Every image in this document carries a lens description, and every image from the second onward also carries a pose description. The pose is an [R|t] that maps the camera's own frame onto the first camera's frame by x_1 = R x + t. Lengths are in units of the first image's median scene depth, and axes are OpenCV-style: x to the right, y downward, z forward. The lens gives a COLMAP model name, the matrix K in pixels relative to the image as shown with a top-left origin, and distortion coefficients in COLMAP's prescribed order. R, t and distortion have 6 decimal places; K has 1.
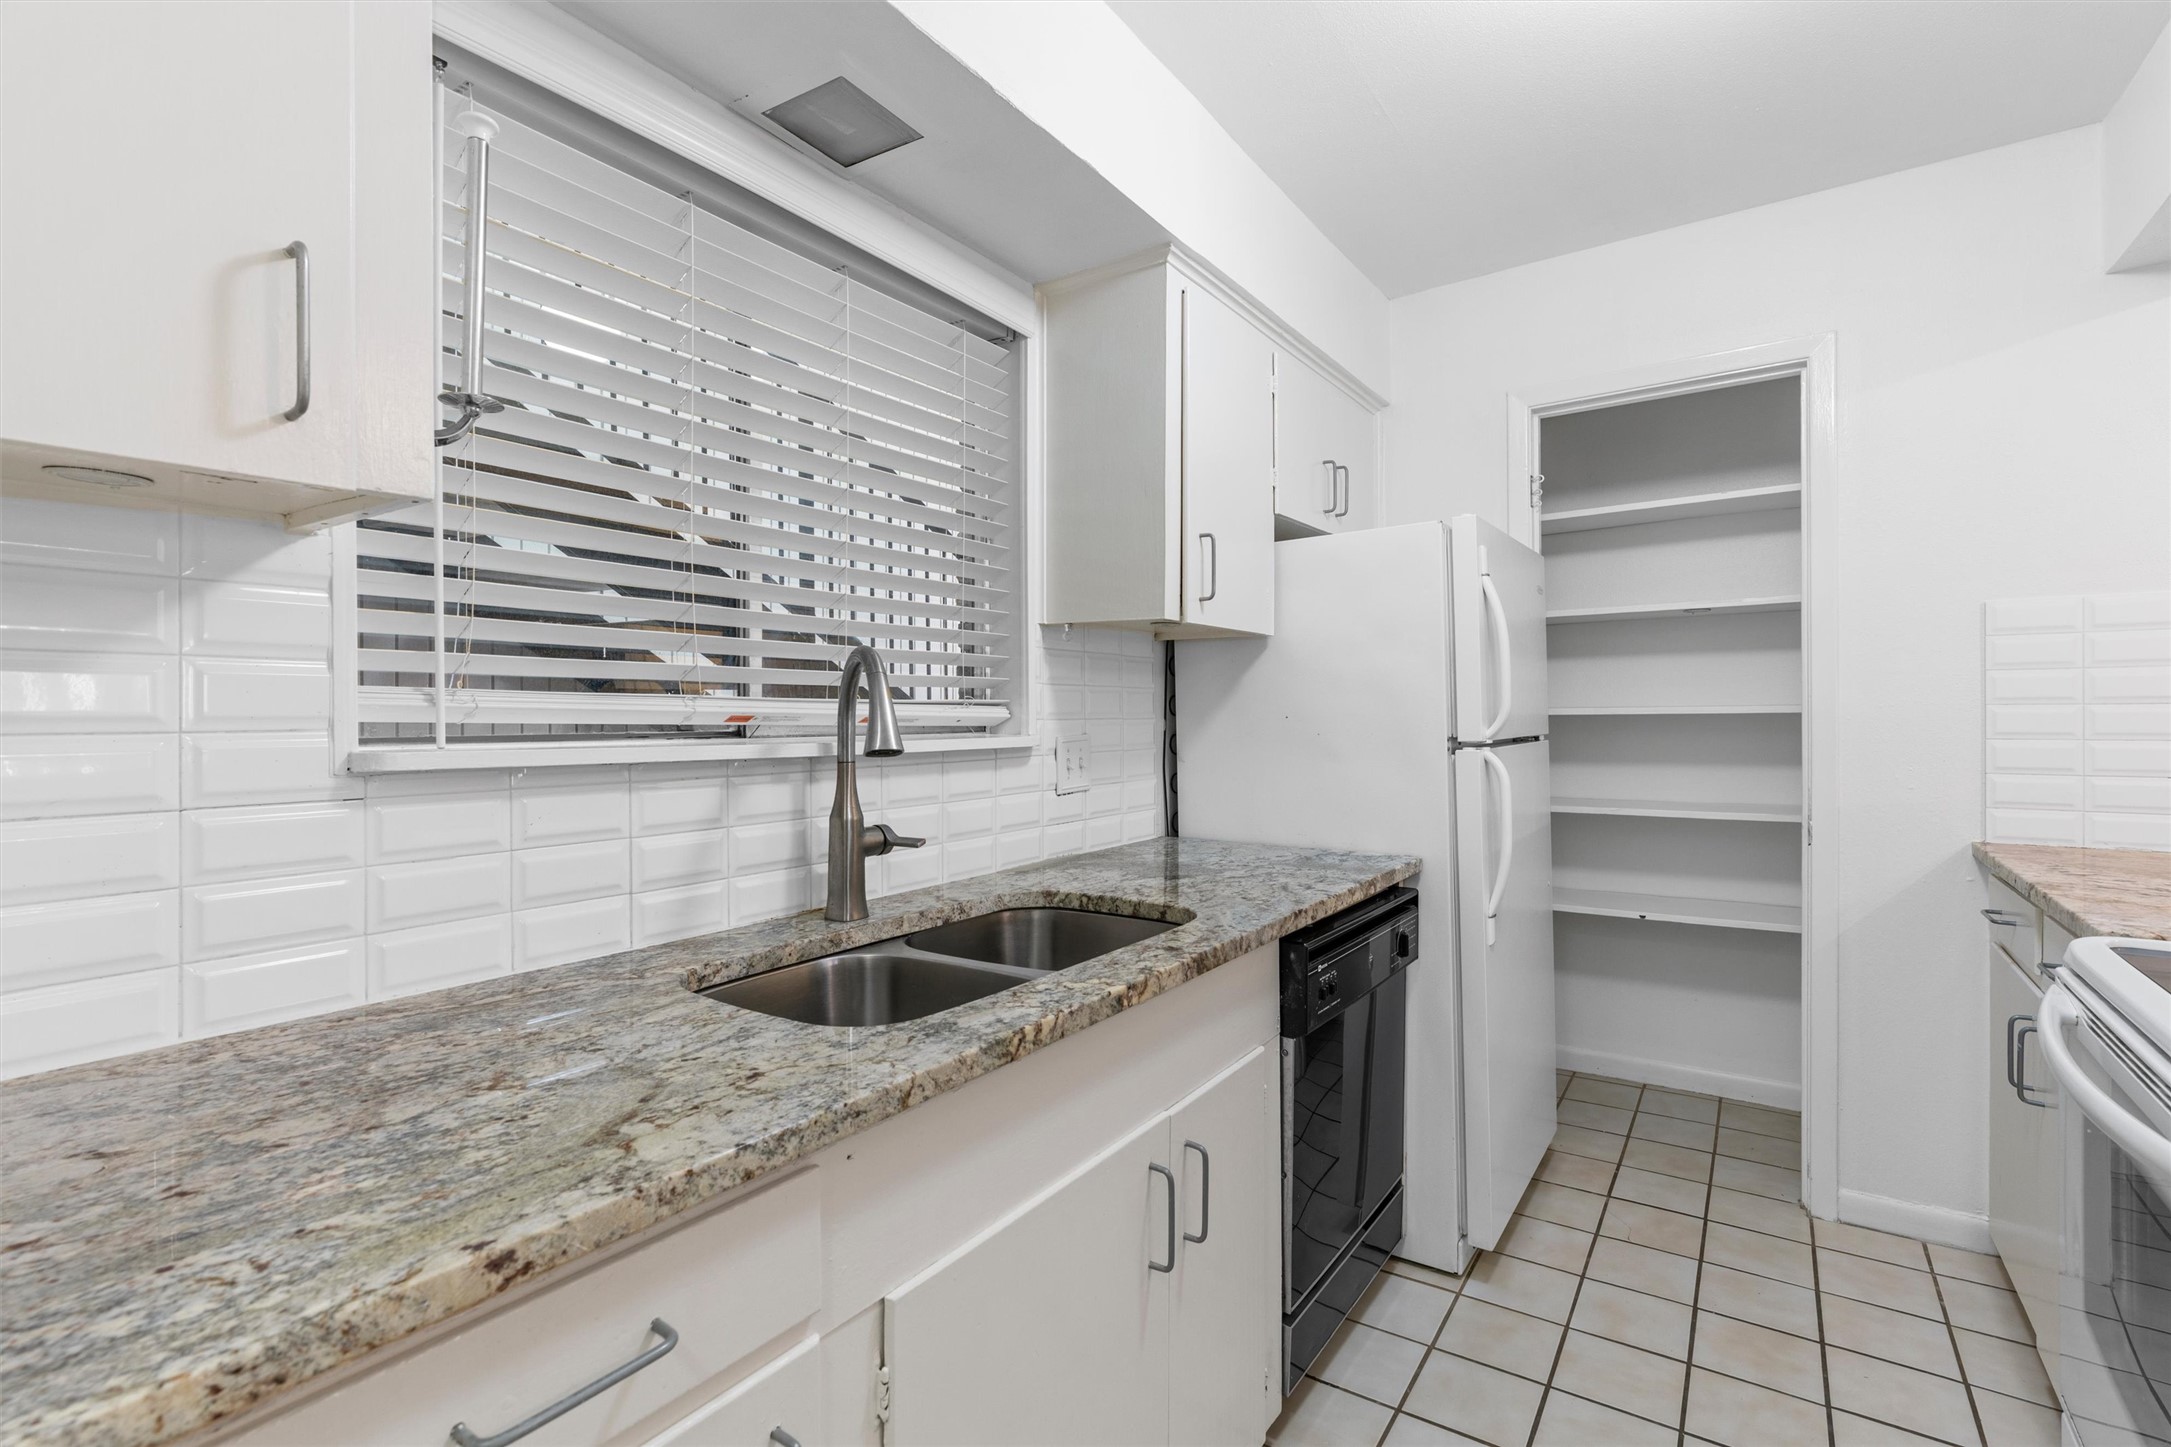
lens RADIAL K [[992.9, 0, 1088.6], [0, 992.9, 714.3], [0, 0, 1]] dist [-0.014956, 0.007052]
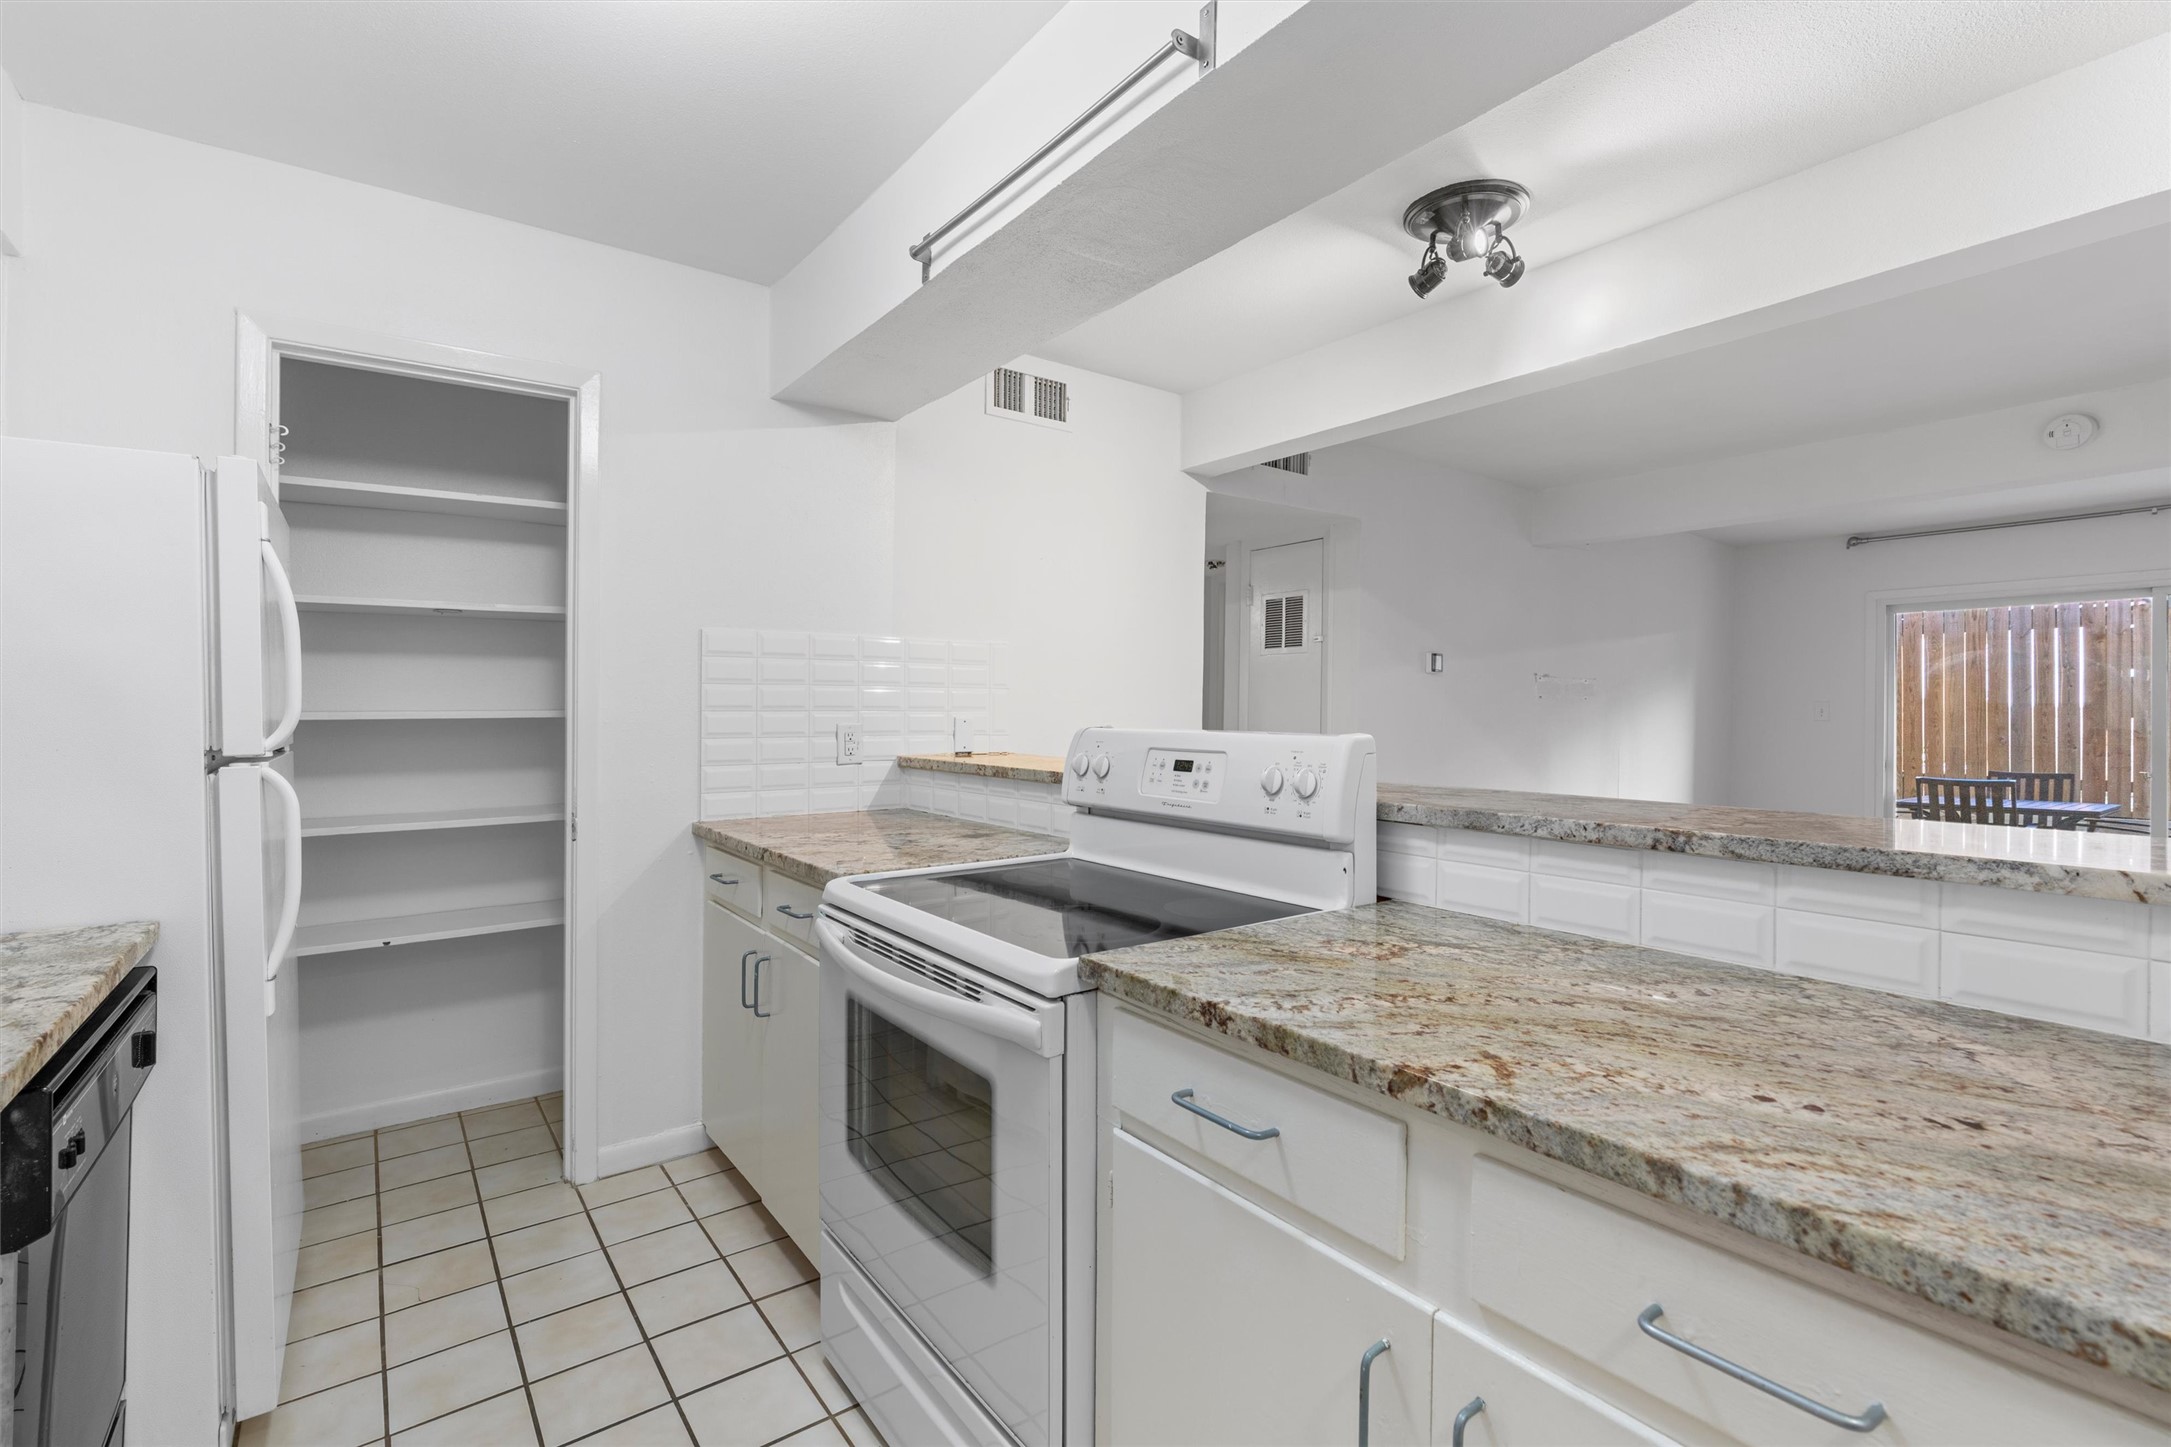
lens RADIAL K [[992.9, 0, 1090.2], [0, 992.9, 713.1], [0, 0, 1]] dist [-0.014956, 0.007052]
pose [[0.313253, 0.004864, 0.949657, -0.138080], [0.001367, 0.999984, -0.005572, 0.000042], [-0.949669, 0.003044, 0.313241, 0.151762]]
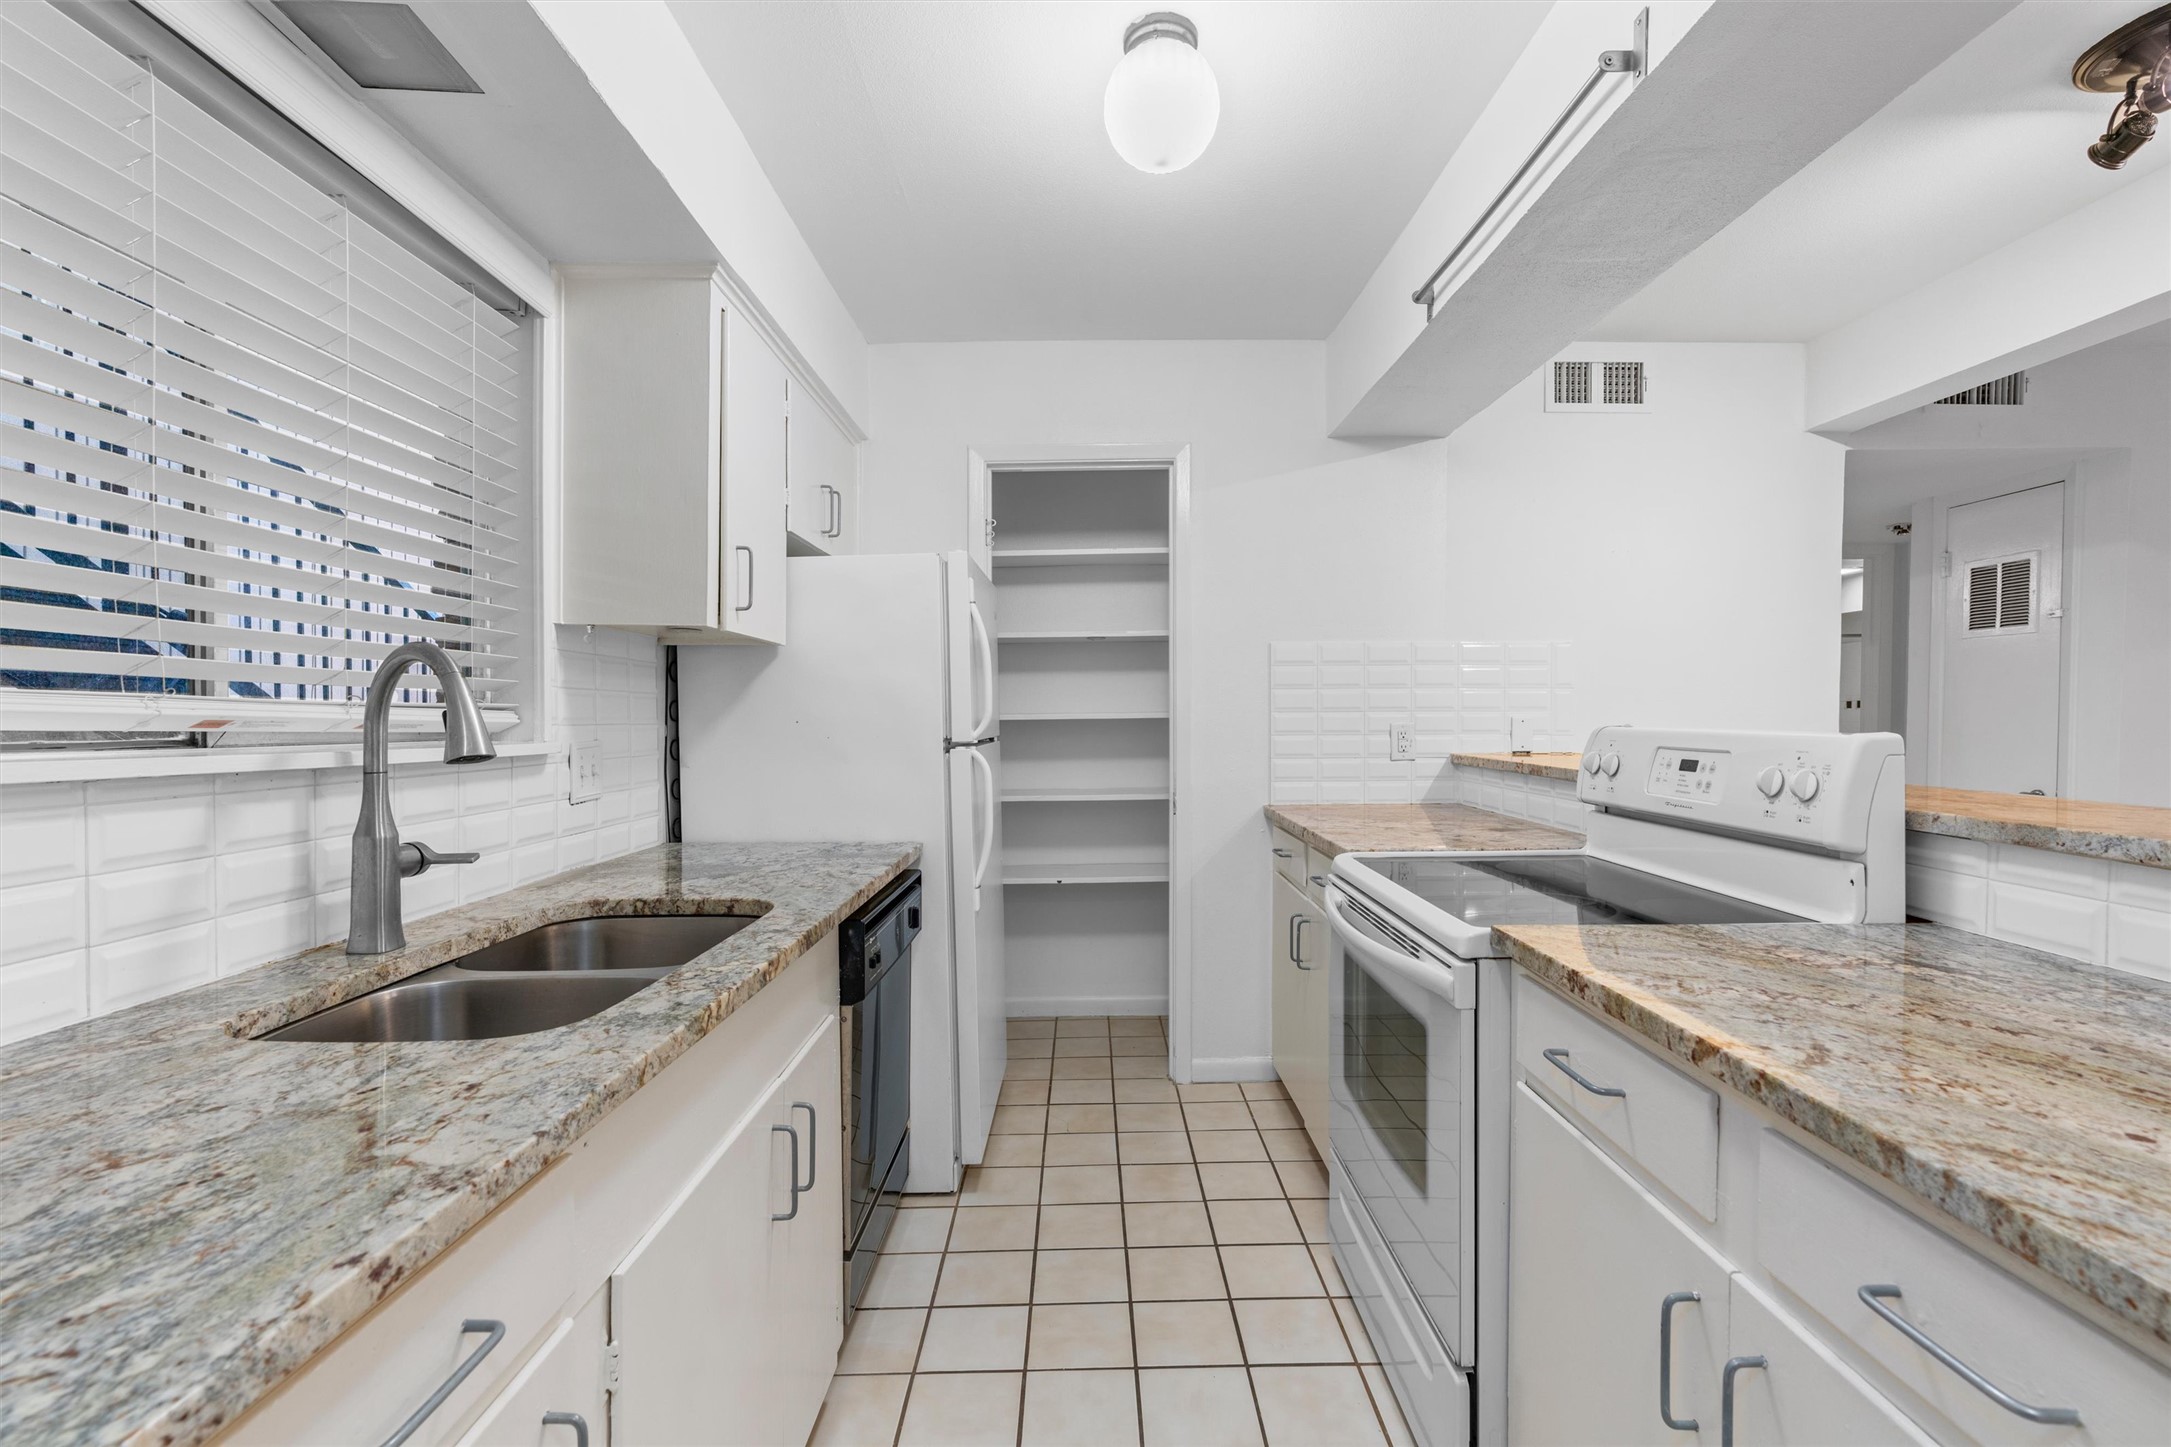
lens RADIAL K [[992.9, 0, 1102.2], [0, 992.9, 731.7], [0, 0, 1]] dist [-0.014956, 0.007052]
pose [[0.810118, -0.008037, 0.586212, -0.186659], [0.002474, 0.999944, 0.010290, 0.003592], [-0.586261, -0.006886, 0.810093, -0.067718]]
